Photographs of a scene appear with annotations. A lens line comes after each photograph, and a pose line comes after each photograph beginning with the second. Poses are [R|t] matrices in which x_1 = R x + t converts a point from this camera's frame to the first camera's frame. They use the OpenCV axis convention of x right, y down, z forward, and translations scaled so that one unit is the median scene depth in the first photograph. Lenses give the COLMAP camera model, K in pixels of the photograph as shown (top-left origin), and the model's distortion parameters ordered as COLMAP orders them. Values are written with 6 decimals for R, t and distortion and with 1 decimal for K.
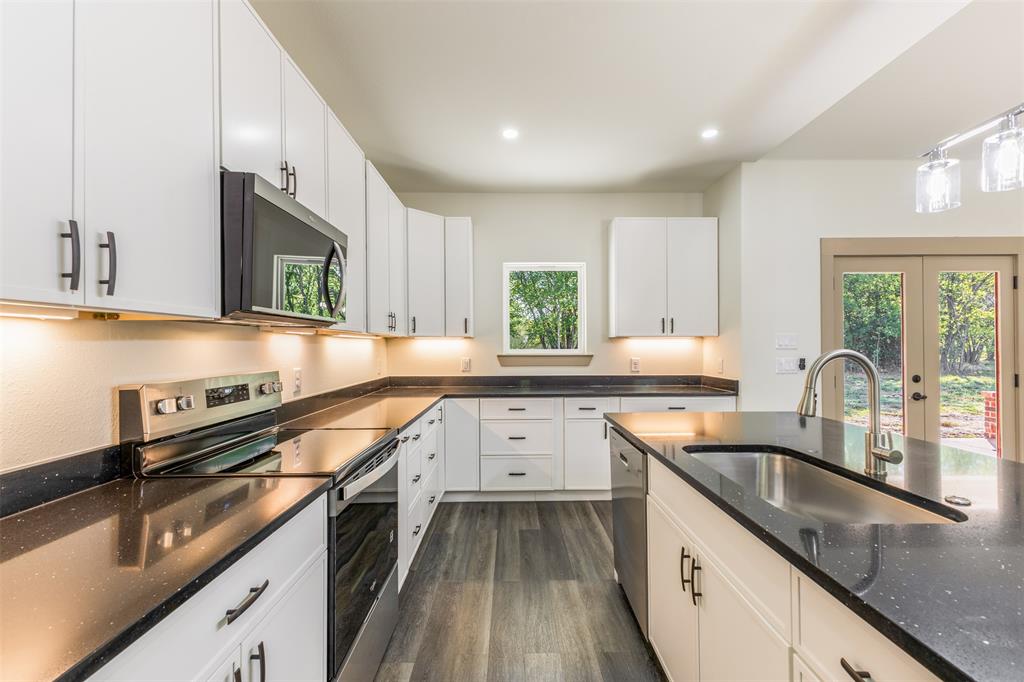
lens RADIAL K [[446.8, 0, 518.8], [0, 446.8, 343.6], [0, 0, 1]] dist [0.011207, -0.000078]
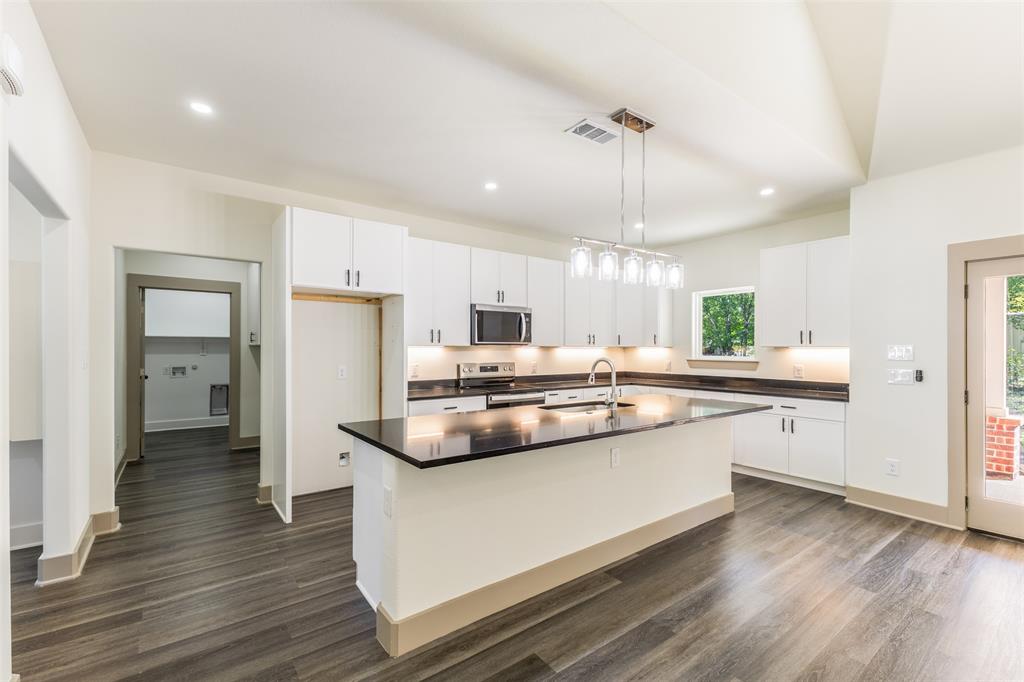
lens RADIAL K [[447.5, 0, 514.6], [0, 447.5, 349.2], [0, 0, 1]] dist [0.010082, -0.000050]
pose [[0.589045, 0.007251, -0.808068, 0.894788], [-0.000748, 0.999964, 0.008427, -0.020774], [0.808100, -0.004359, 0.589030, -0.303678]]
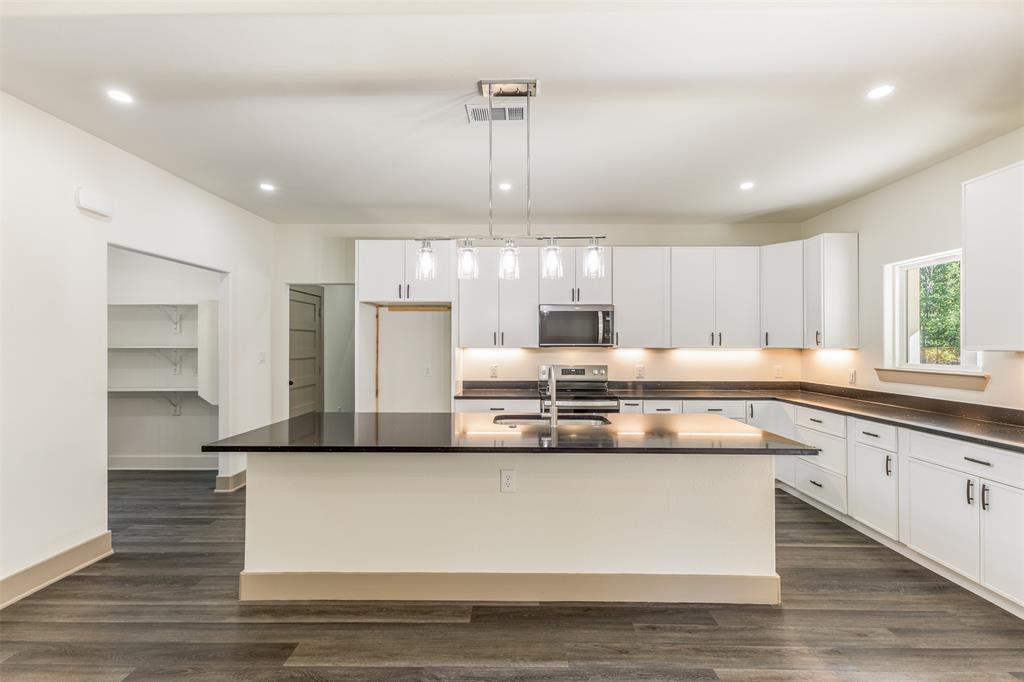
lens RADIAL K [[446.8, 0, 518.8], [0, 446.8, 343.6], [0, 0, 1]] dist [0.011207, -0.000078]
pose [[-0.029013, 0.002624, -0.999576, 1.045128], [0.004128, 0.999988, 0.002506, -0.034875], [0.999571, -0.004054, -0.029024, 0.345063]]
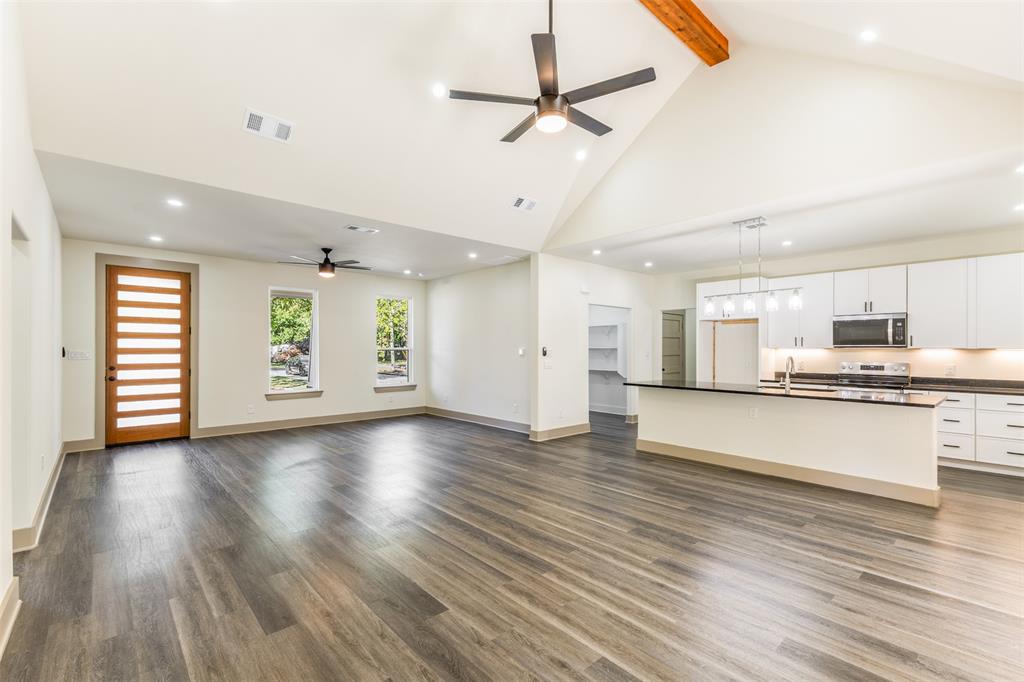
lens RADIAL K [[446.8, 0, 518.8], [0, 446.8, 343.6], [0, 0, 1]] dist [0.011207, -0.000078]
pose [[-0.745540, -0.005605, -0.666437, 1.805158], [0.003130, 0.999924, -0.011910, -0.020534], [0.666454, -0.010965, -0.745466, 0.844164]]
